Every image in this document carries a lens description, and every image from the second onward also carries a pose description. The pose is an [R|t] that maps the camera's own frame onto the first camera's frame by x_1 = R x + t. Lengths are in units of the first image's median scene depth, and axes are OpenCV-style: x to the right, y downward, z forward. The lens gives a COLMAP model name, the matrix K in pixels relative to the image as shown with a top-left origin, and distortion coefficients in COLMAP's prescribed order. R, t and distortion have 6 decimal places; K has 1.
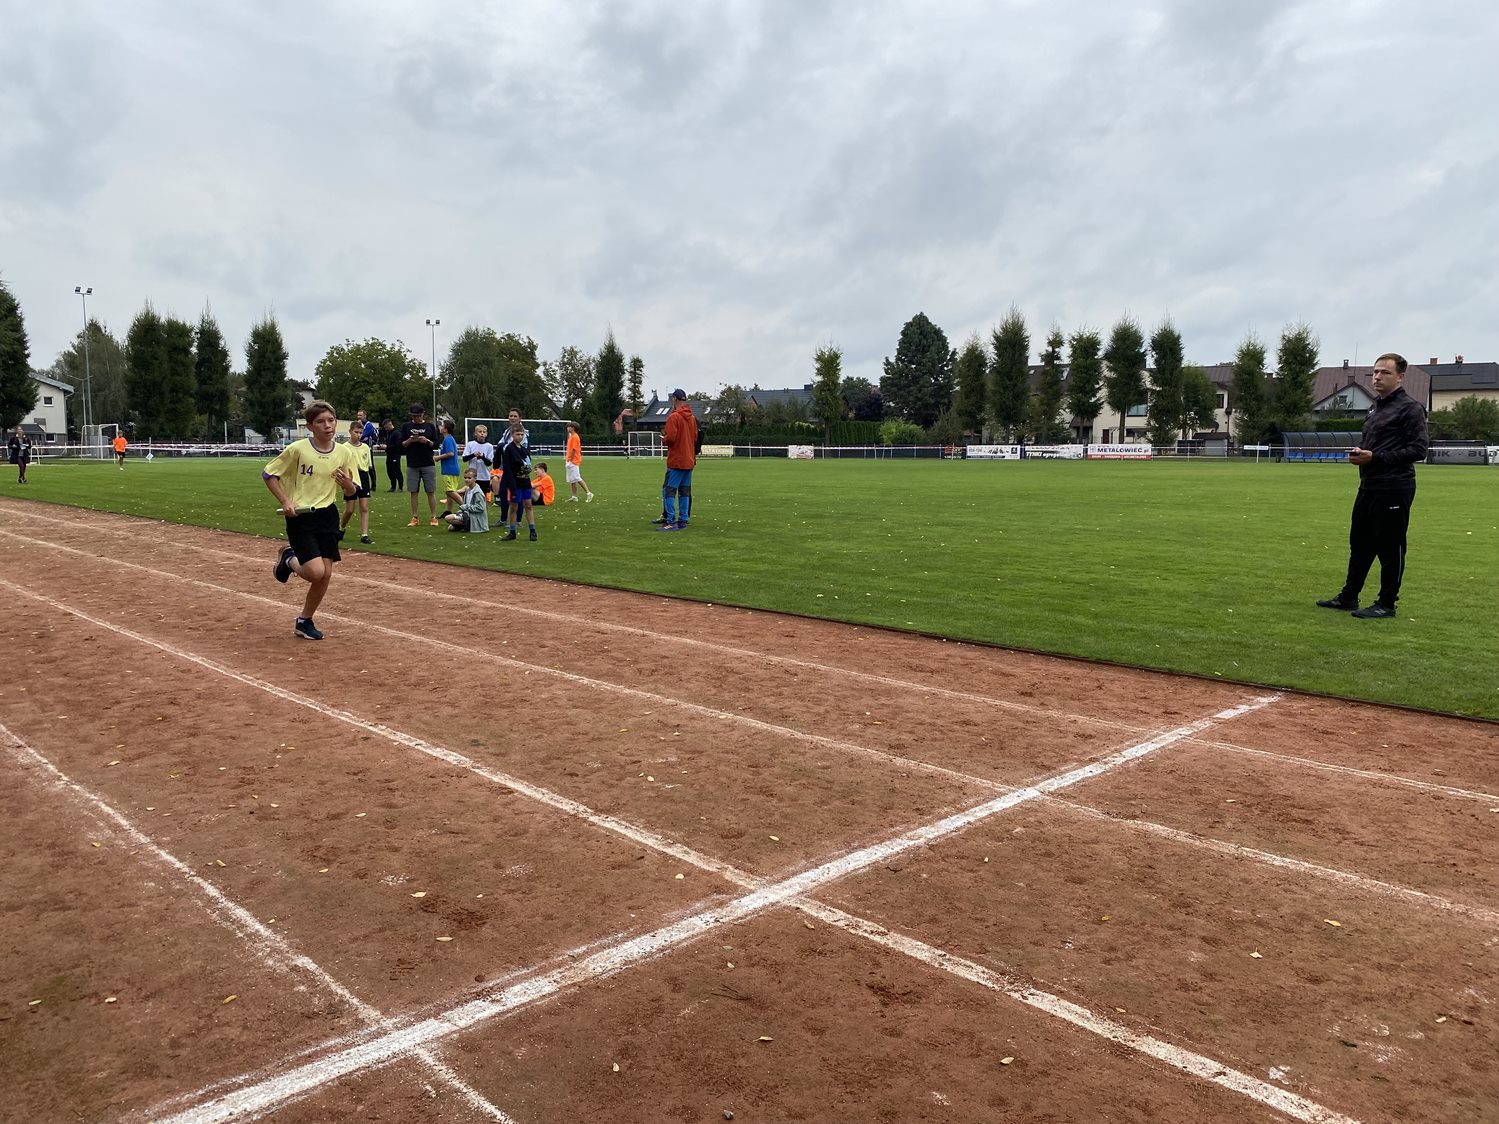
lens RADIAL K [[1144.3, 0, 759.7], [0, 1144.3, 550.0], [0, 0, 1]] dist [0.010390, -0.012099]
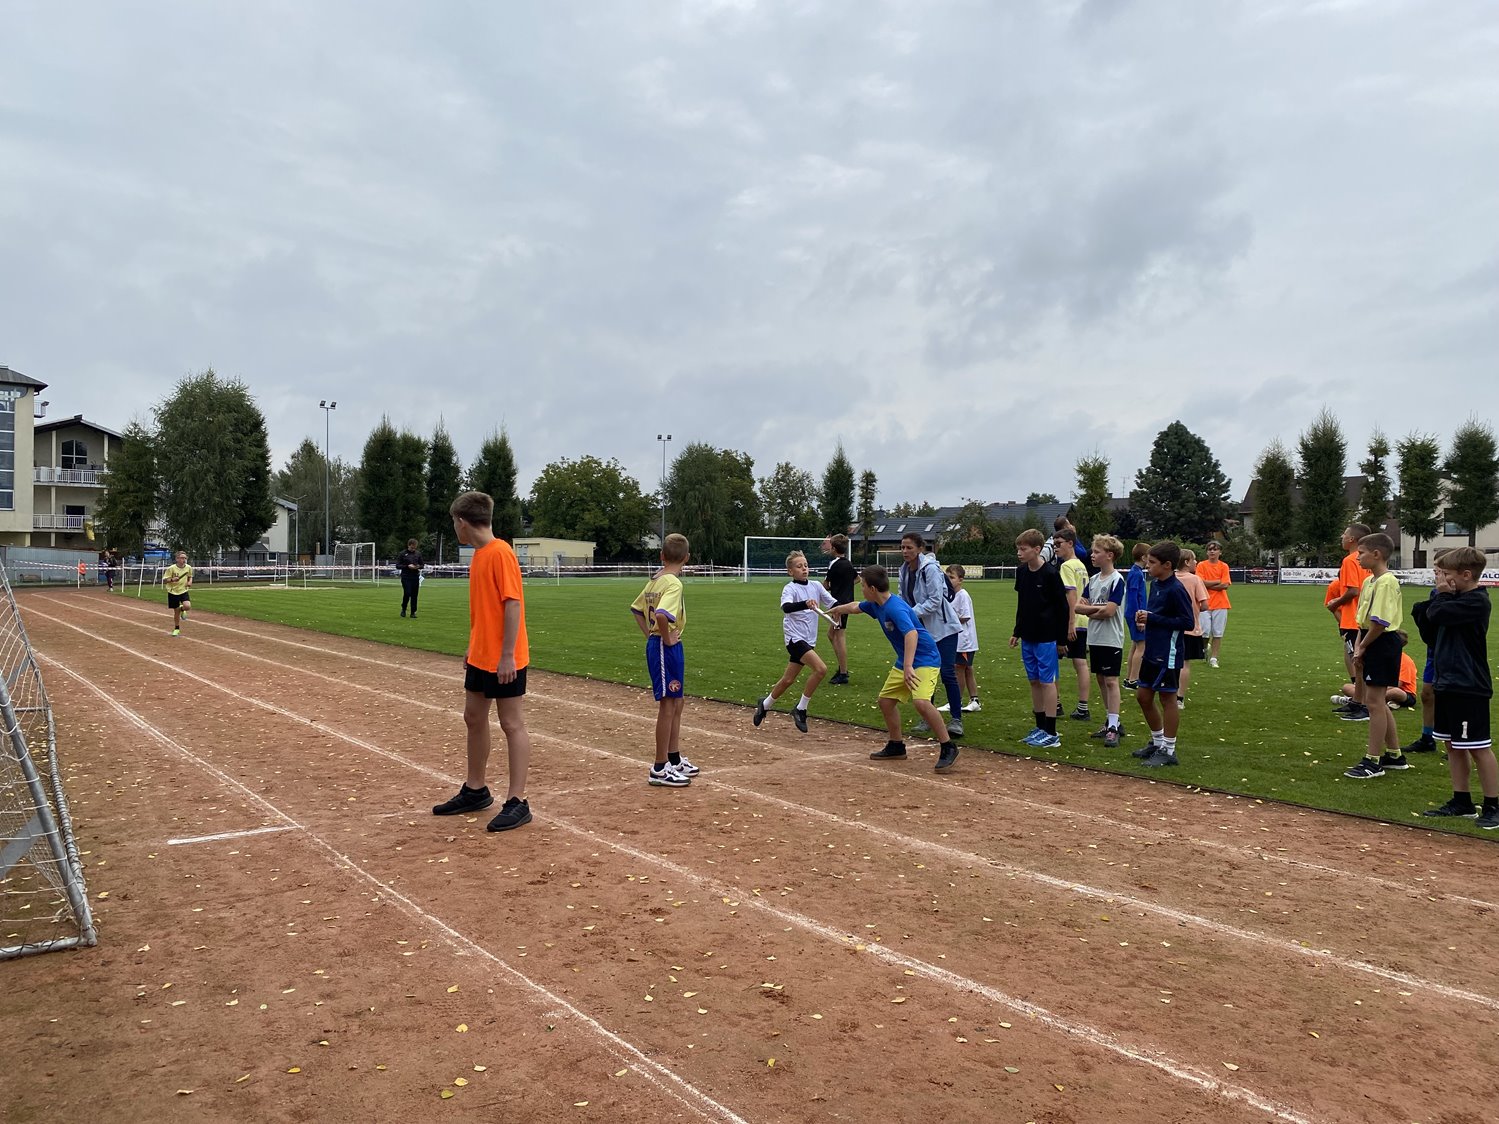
lens RADIAL K [[1137.2, 0, 752.6], [0, 1137.2, 555.3], [0, 0, 1]] dist [0.031707, -0.055063]
pose [[0.992101, 0.002510, -0.125415, -0.108535], [-0.015082, 0.994934, -0.099394, -0.010742], [0.124530, 0.100500, 0.987113, 0.107677]]
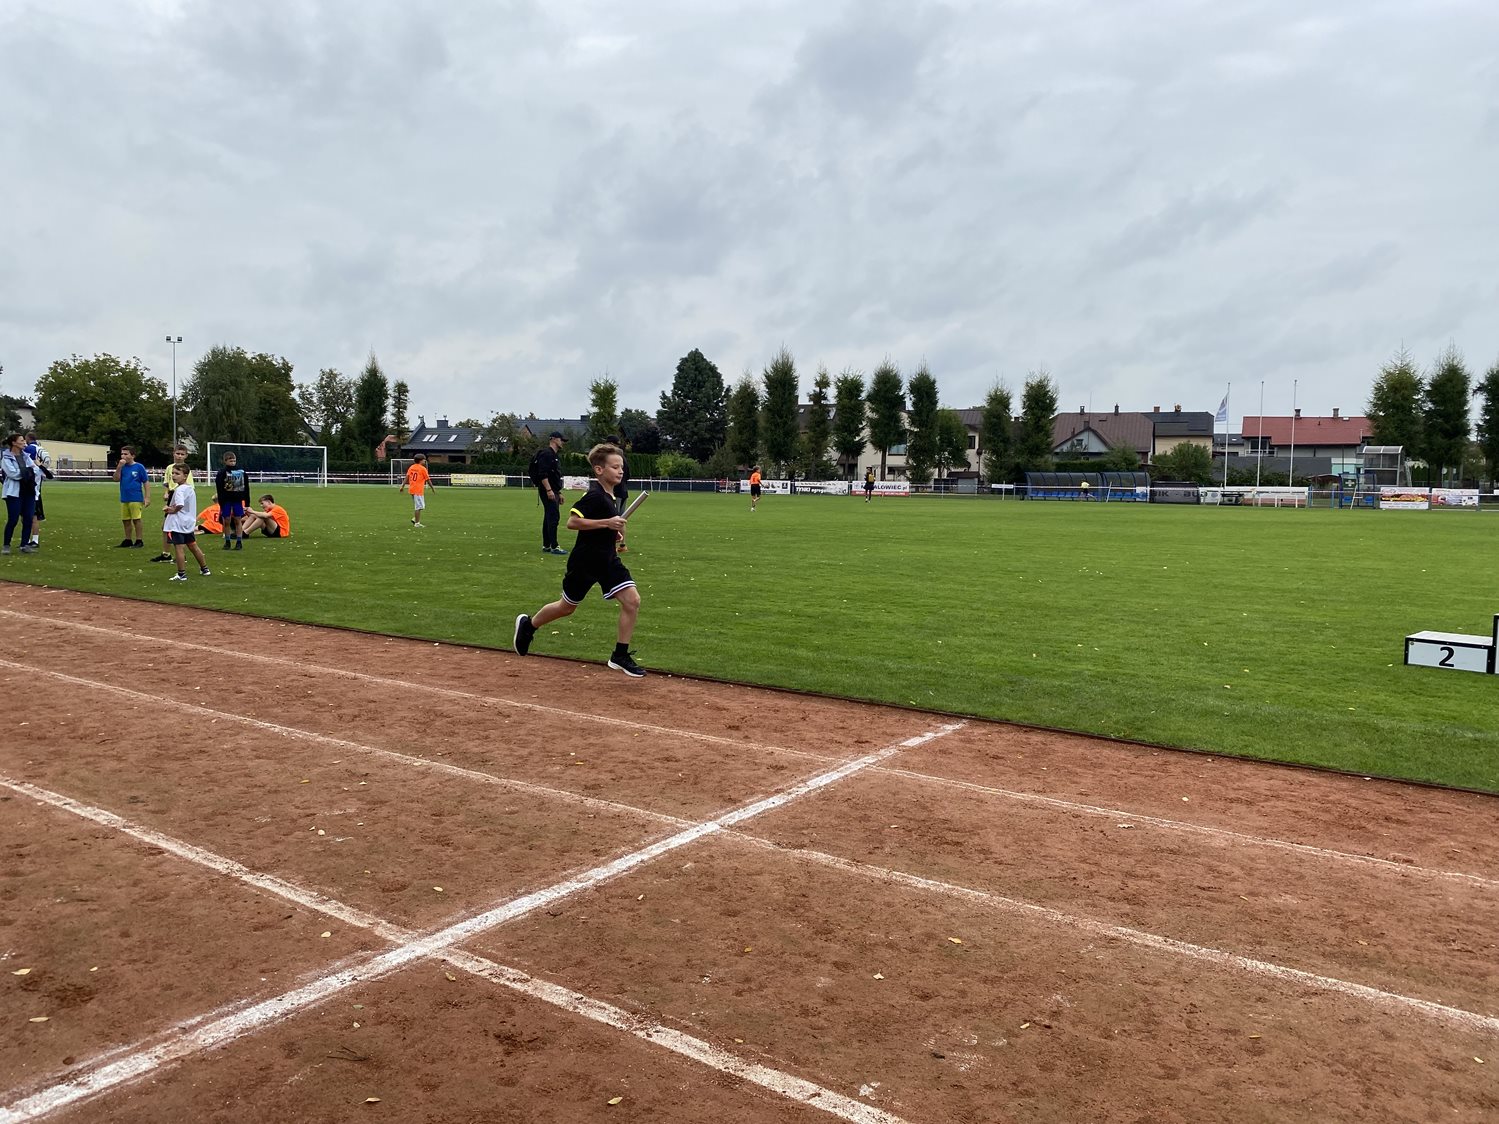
lens RADIAL K [[1133.3, 0, 760.9], [0, 1133.3, 554.9], [0, 0, 1]] dist [0.076307, -0.127720]
pose [[0.981183, 0.002032, 0.193068, 0.004040], [0.002569, 0.999719, -0.023577, -0.000413], [-0.193061, 0.023629, 0.980902, -0.000896]]
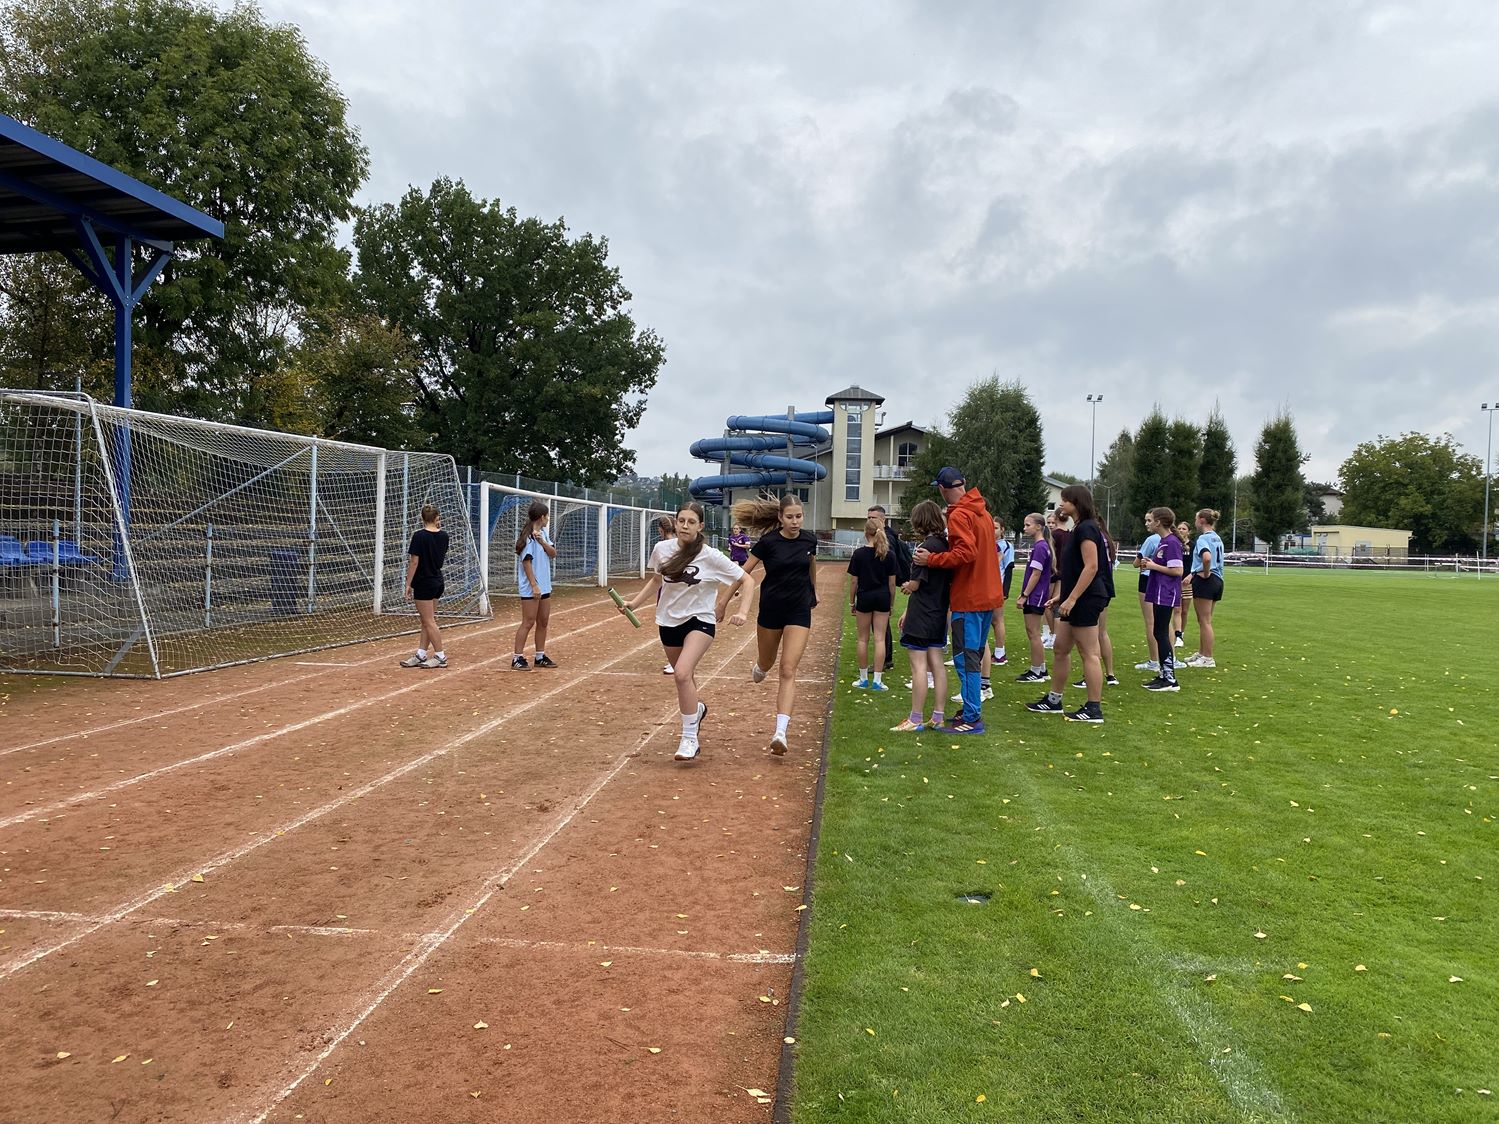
lens RADIAL K [[1144.3, 0, 759.7], [0, 1144.3, 550.0], [0, 0, 1]] dist [0.010390, -0.012099]
pose [[0.660139, 0.020004, -0.750877, -0.021961], [-0.090610, 0.994466, -0.053167, -0.011622], [0.745659, 0.103134, 0.658298, 0.119056]]
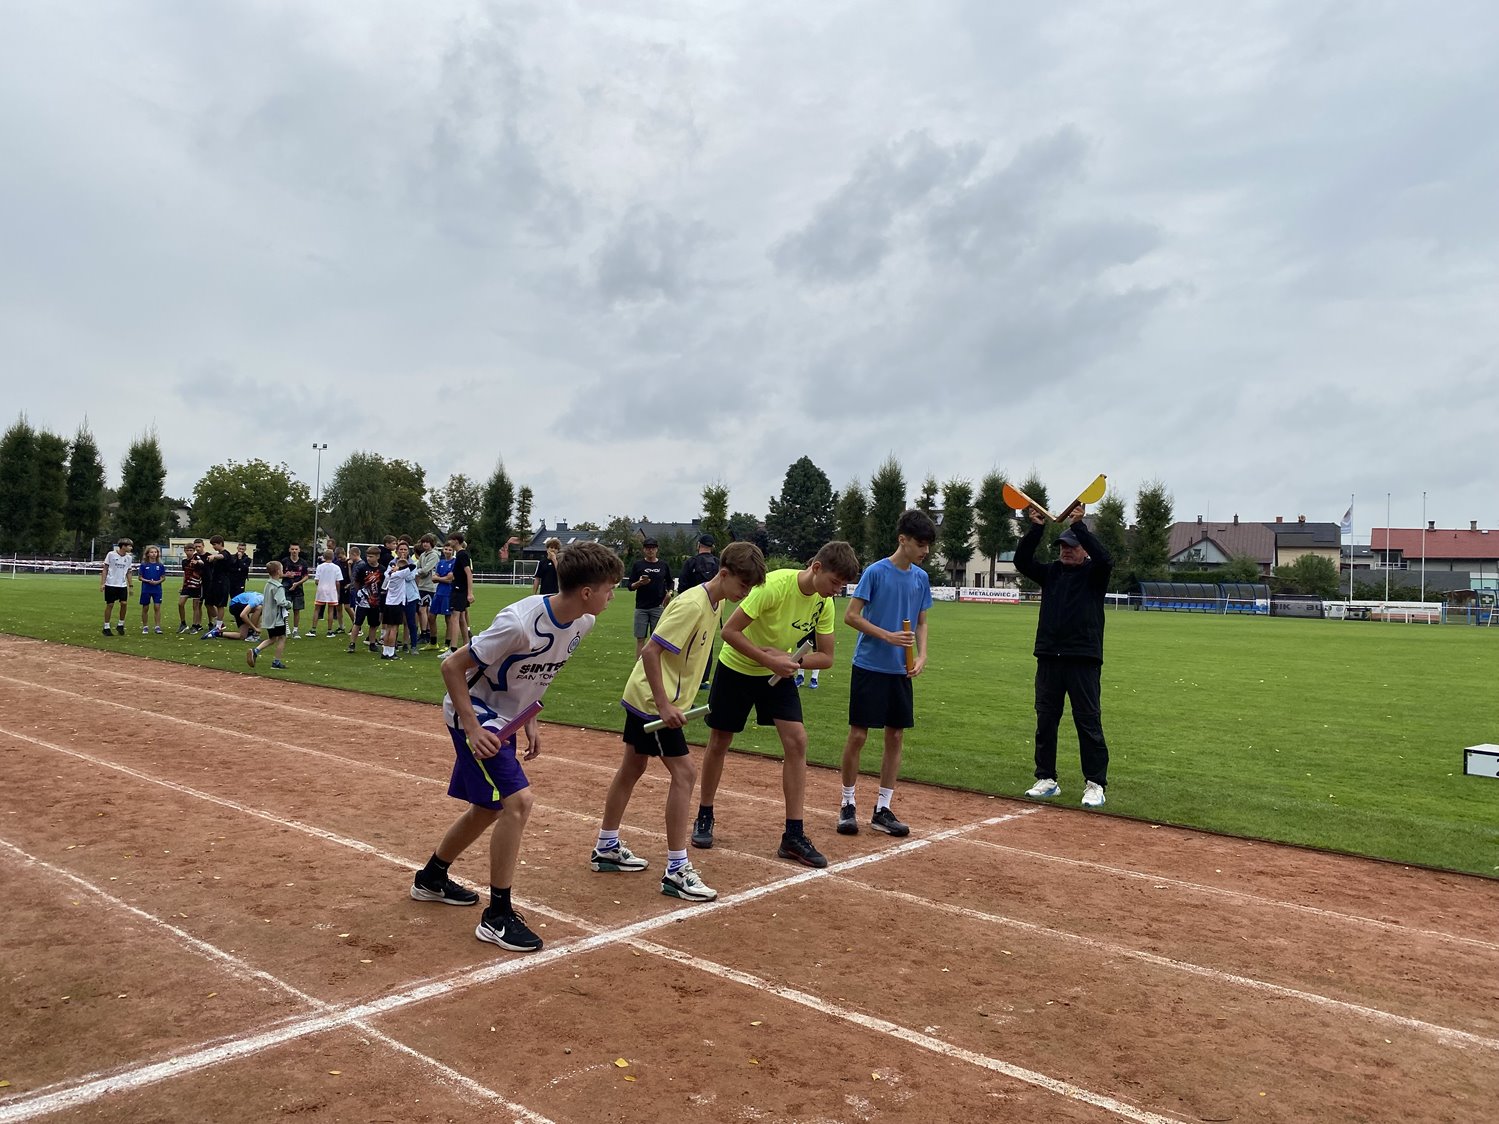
lens RADIAL K [[1145.7, 0, 751.8], [0, 1145.7, 551.3], [0, 0, 1]] dist [0.008476, -0.011452]
pose [[0.995330, 0.032557, 0.090870, 0.001430], [-0.021860, 0.992971, -0.116319, 0.000126], [-0.094018, 0.113789, 0.989046, -0.015487]]
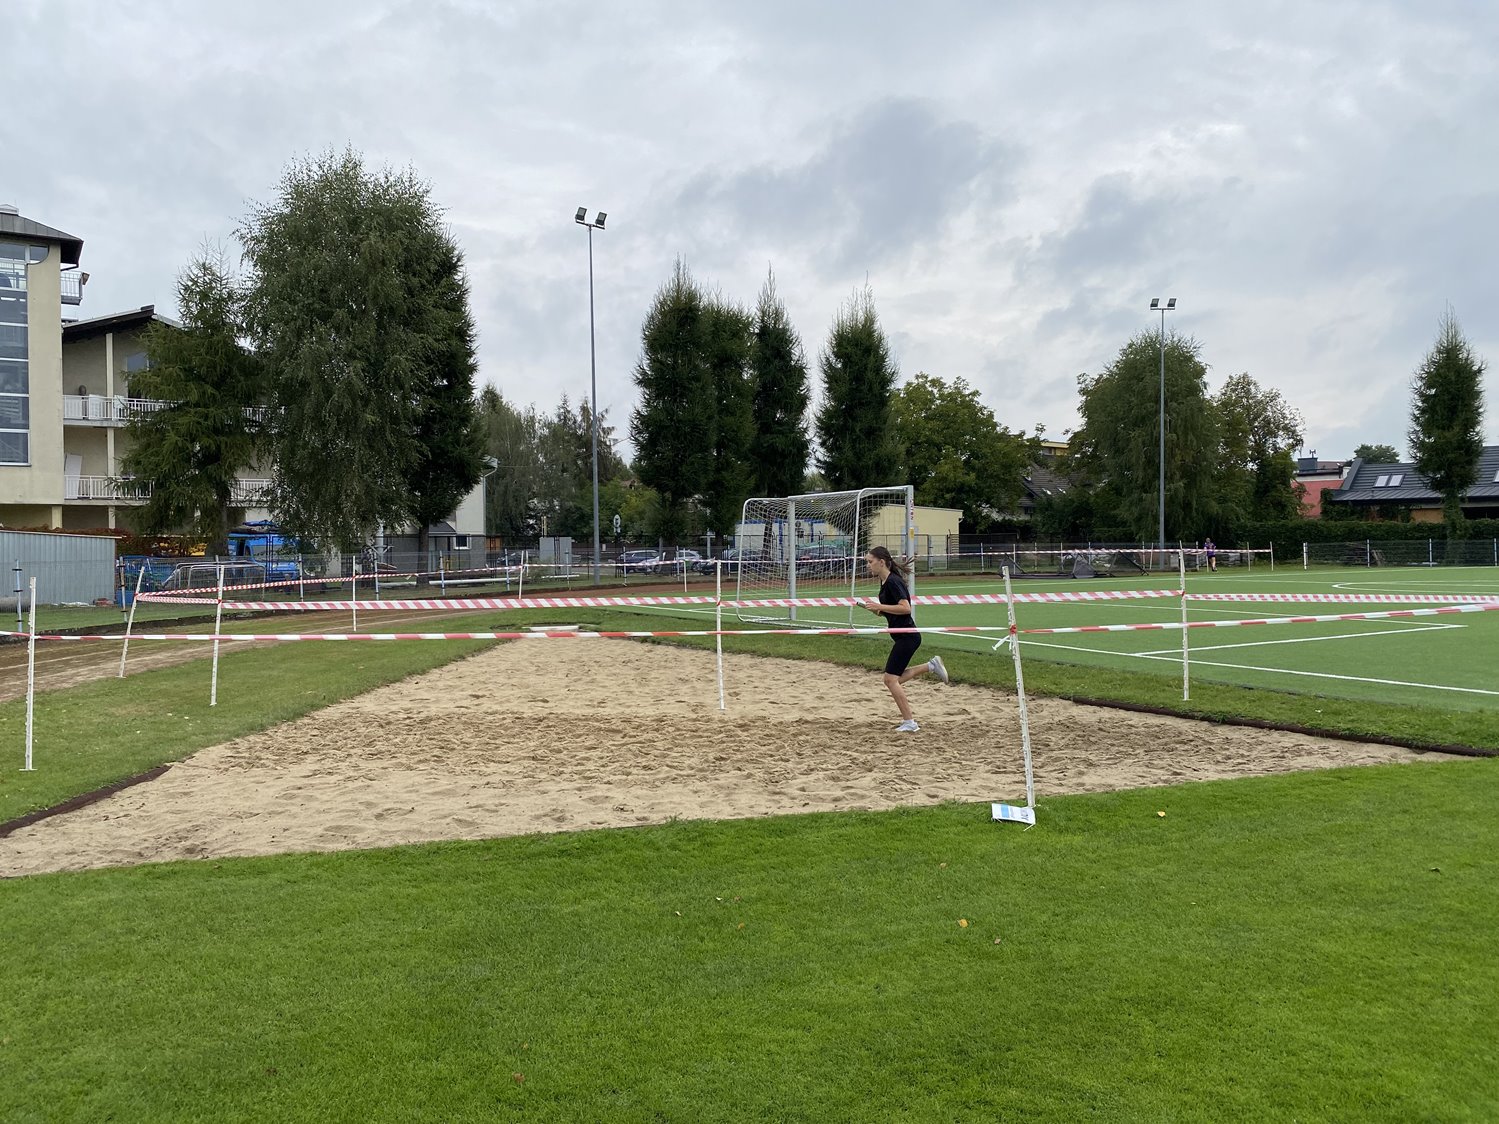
lens RADIAL K [[1131.7, 0, 738.1], [0, 1131.7, 545.8], [0, 0, 1]] dist [0.083330, -0.140165]
pose [[0.965041, -0.011914, -0.261827, -0.379417], [-0.011097, 0.996213, -0.086231, -0.053912], [0.261863, 0.086122, 0.961255, 0.540623]]
